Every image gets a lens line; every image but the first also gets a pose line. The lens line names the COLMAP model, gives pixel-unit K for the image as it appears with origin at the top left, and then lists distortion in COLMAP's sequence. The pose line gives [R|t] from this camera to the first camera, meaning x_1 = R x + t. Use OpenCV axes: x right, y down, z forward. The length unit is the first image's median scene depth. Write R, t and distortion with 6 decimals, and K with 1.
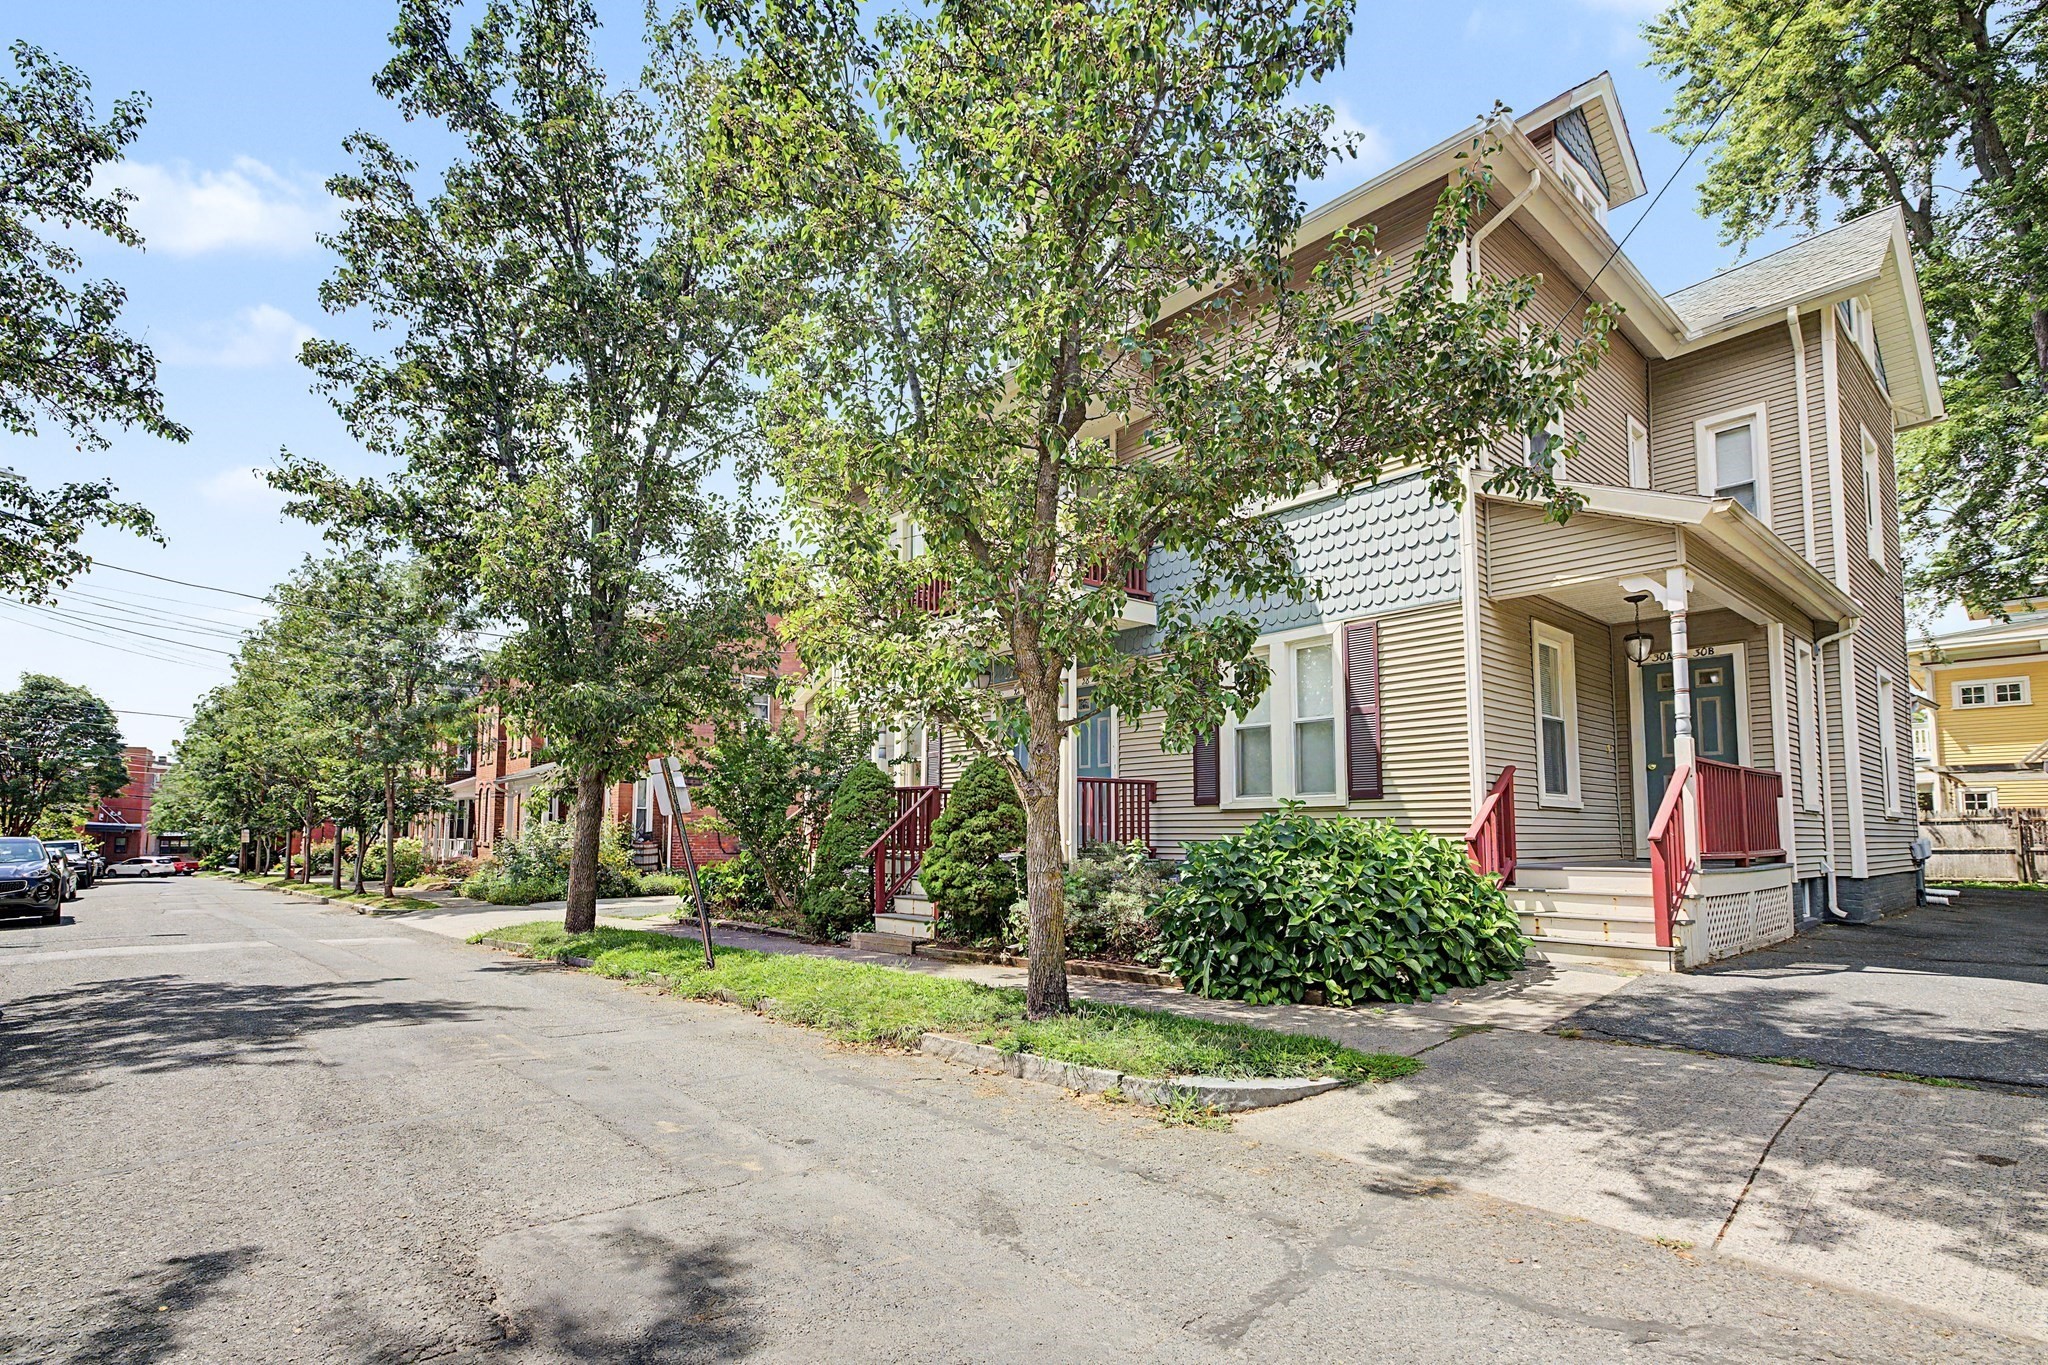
lens RADIAL K [[969.0, 0, 1024.0], [0, 969.0, 695.2], [0, 0, 1]] dist [0.005421, 0.000848]
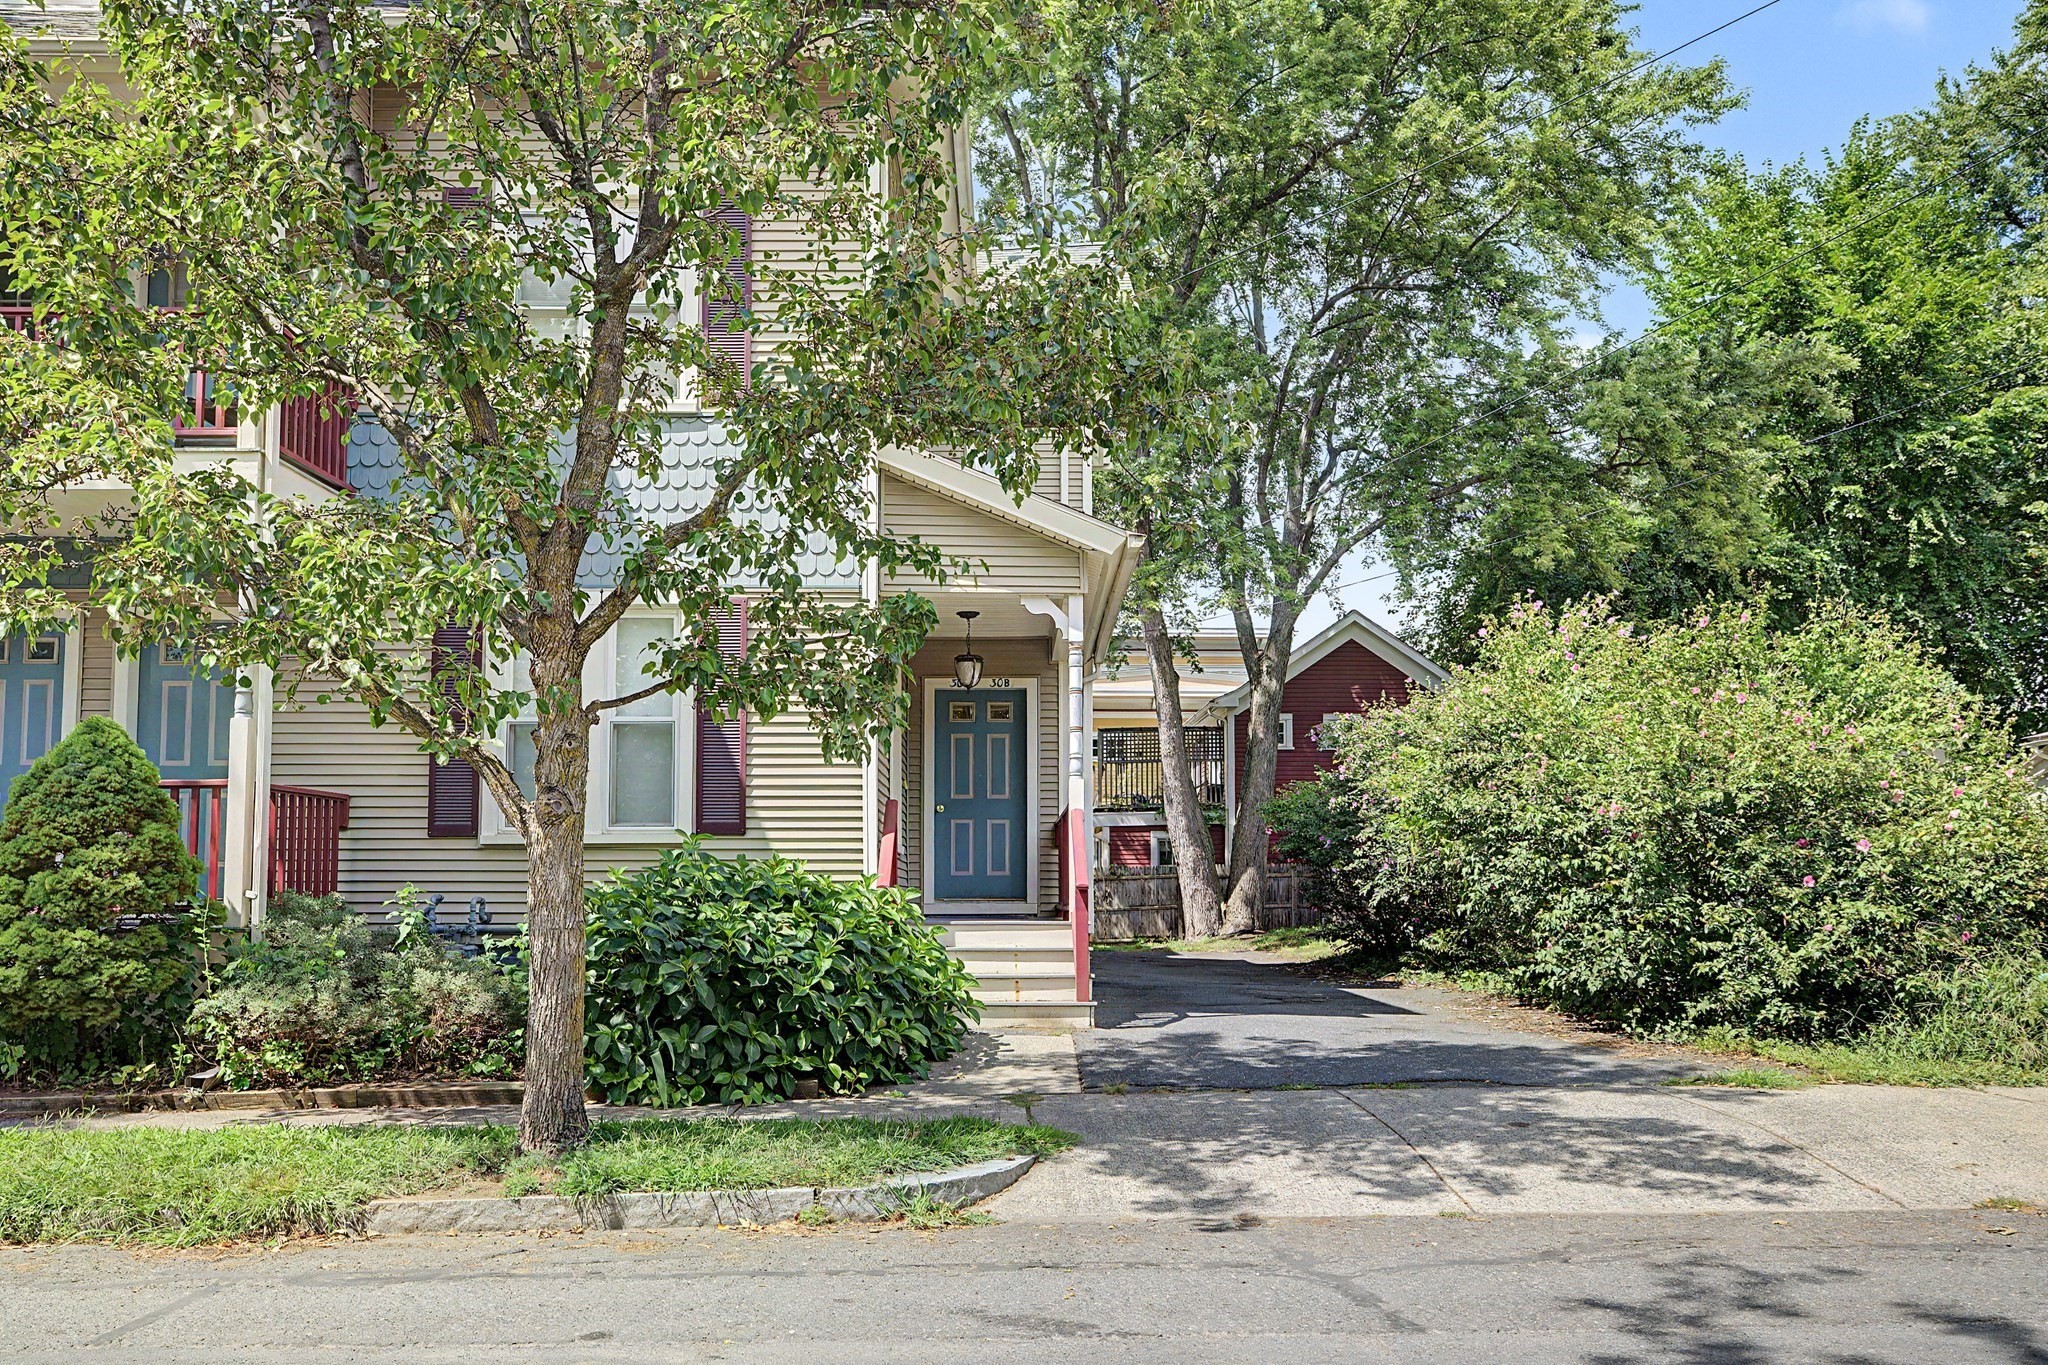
lens RADIAL K [[1520.6, 0, 1029.0], [0, 1520.6, 679.3], [0, 0, 1]] dist [-0.005626, -0.001258]
pose [[0.654773, 0.107219, 0.748182, -0.283031], [-0.107714, 0.993021, -0.048039, 0.014442], [-0.748111, -0.049135, 0.661752, 0.044528]]
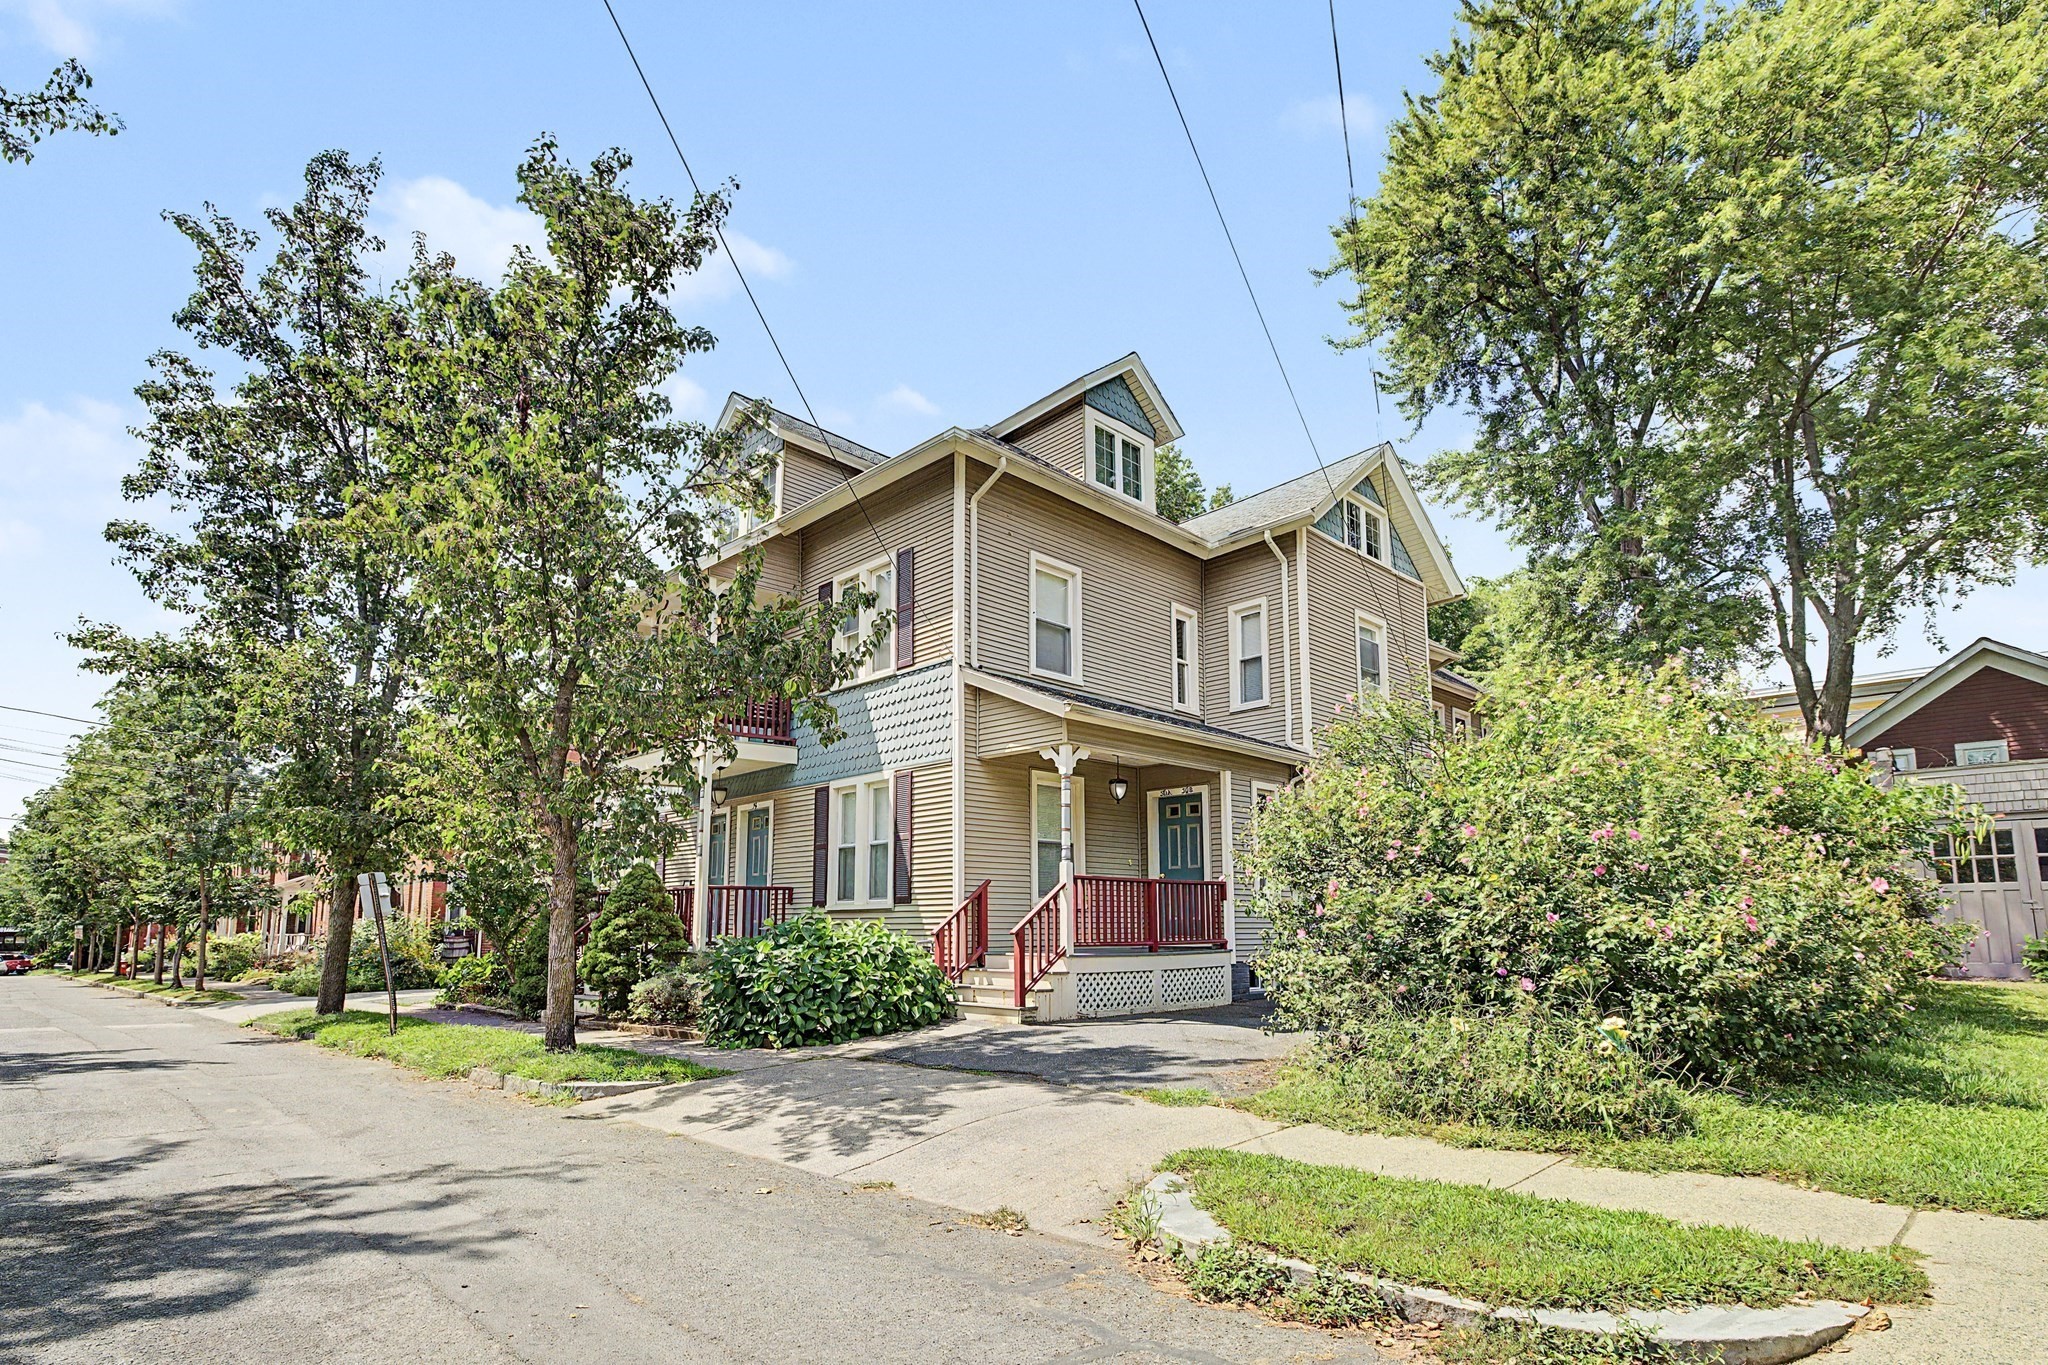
lens RADIAL K [[969.0, 0, 963.8], [0, 969.0, 745.7], [0, 0, 1]] dist [0.005421, 0.000848]
pose [[0.998489, 0.005205, 0.054709, 0.272188], [-0.002982, 0.999170, -0.040624, -0.043264], [-0.054875, 0.040400, 0.997676, -0.269243]]
